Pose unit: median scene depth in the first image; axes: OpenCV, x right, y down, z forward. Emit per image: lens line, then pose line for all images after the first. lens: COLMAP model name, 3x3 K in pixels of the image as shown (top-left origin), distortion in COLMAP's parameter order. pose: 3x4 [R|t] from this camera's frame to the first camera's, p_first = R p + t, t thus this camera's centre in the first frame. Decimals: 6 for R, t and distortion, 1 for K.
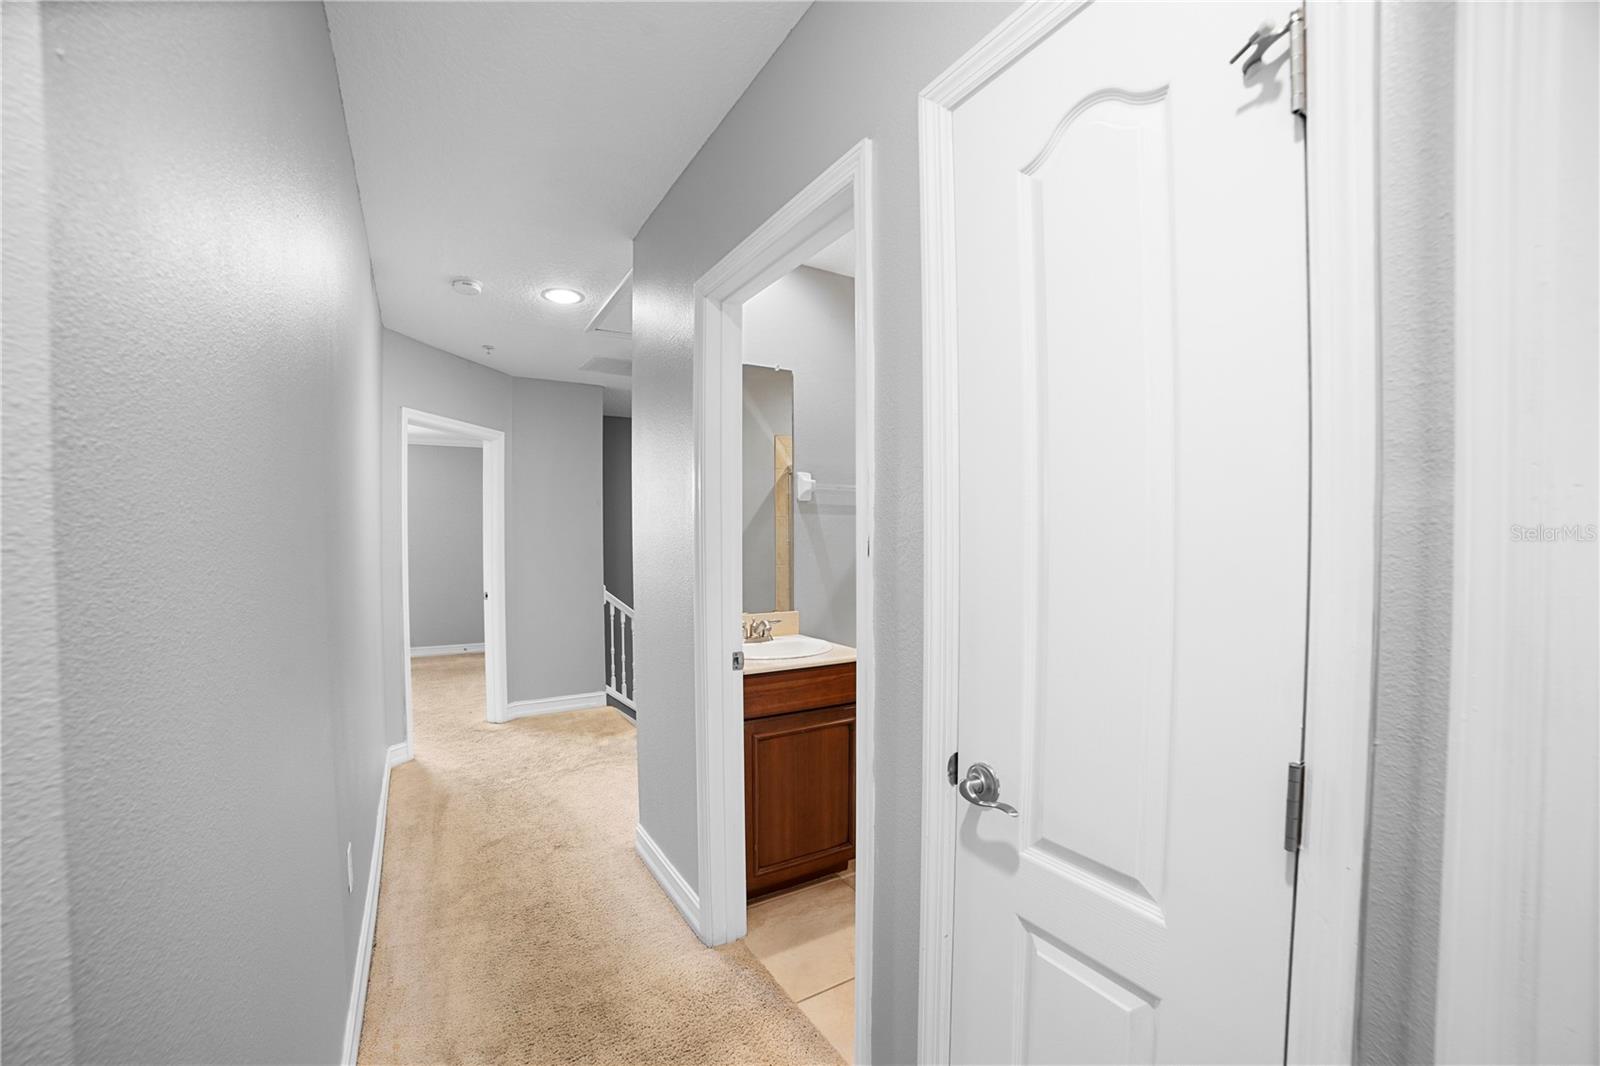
lens RADIAL K [[642.8, 0, 813.6], [0, 642.8, 548.5], [0, 0, 1]] dist [-0.110381, 0.036191]
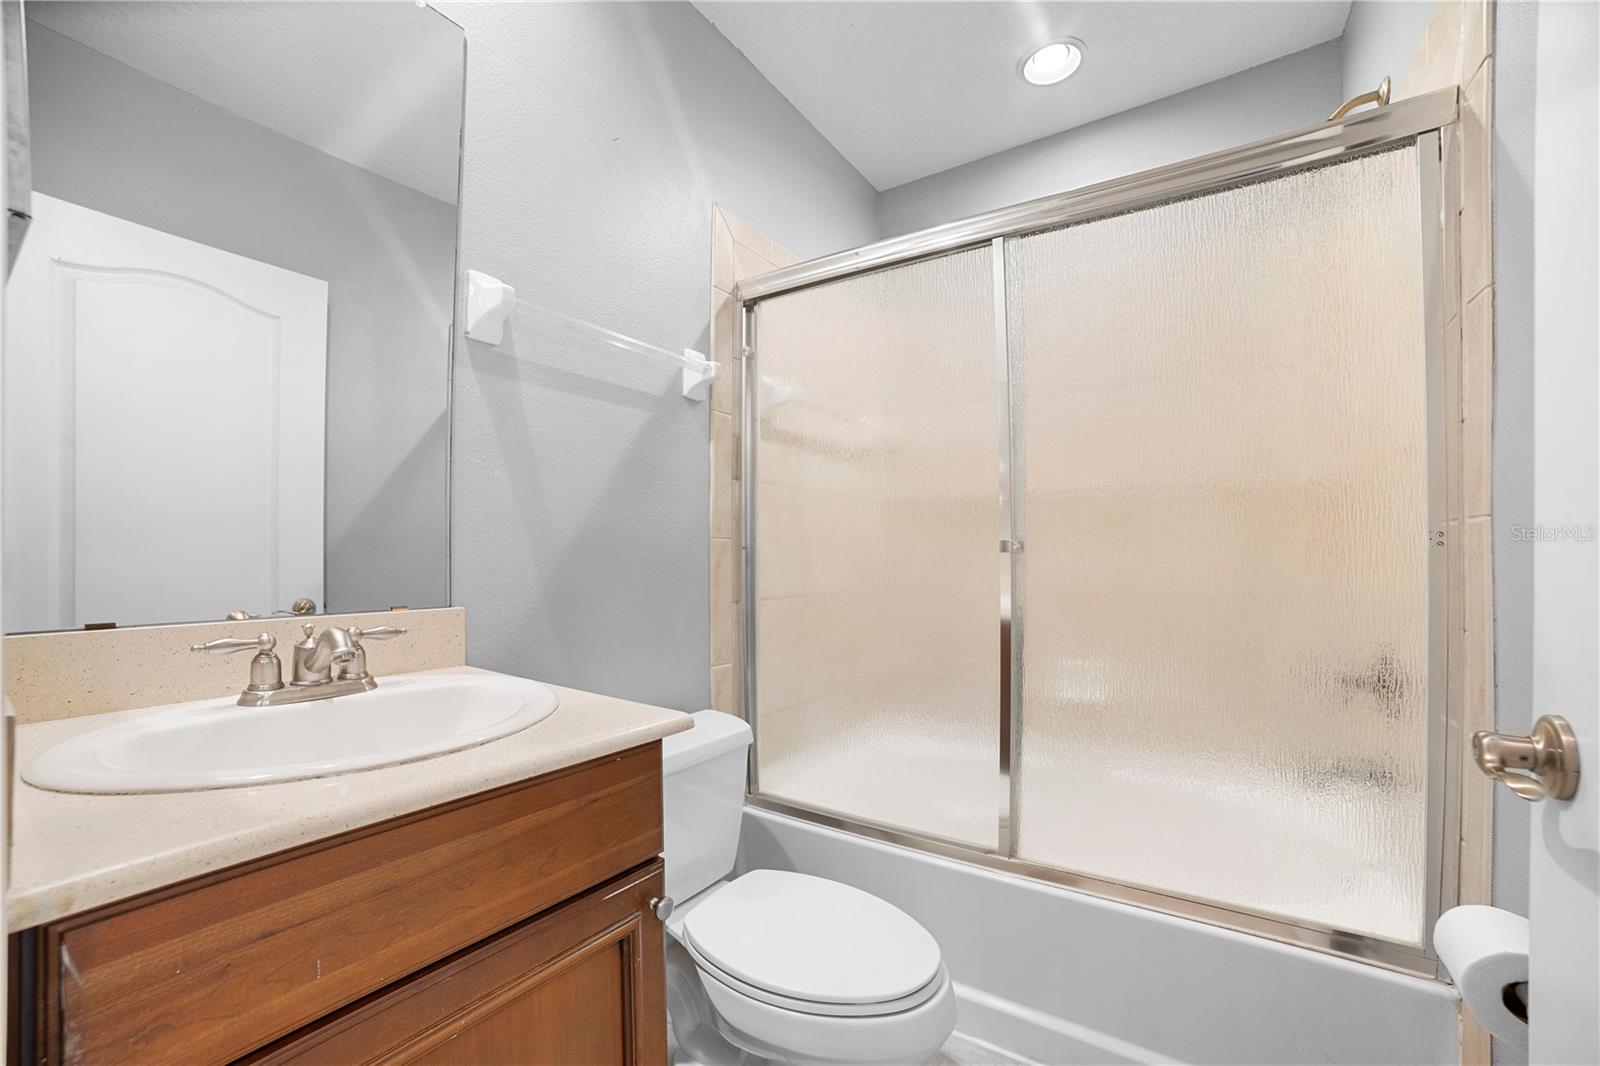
lens RADIAL K [[642.8, 0, 813.6], [0, 642.8, 548.5], [0, 0, 1]] dist [-0.110381, 0.036191]
pose [[0.909903, -0.000261, 0.414820, 0.014753], [0.008746, 0.999790, -0.018553, 0.076515], [-0.414728, 0.020510, 0.909714, 0.604138]]
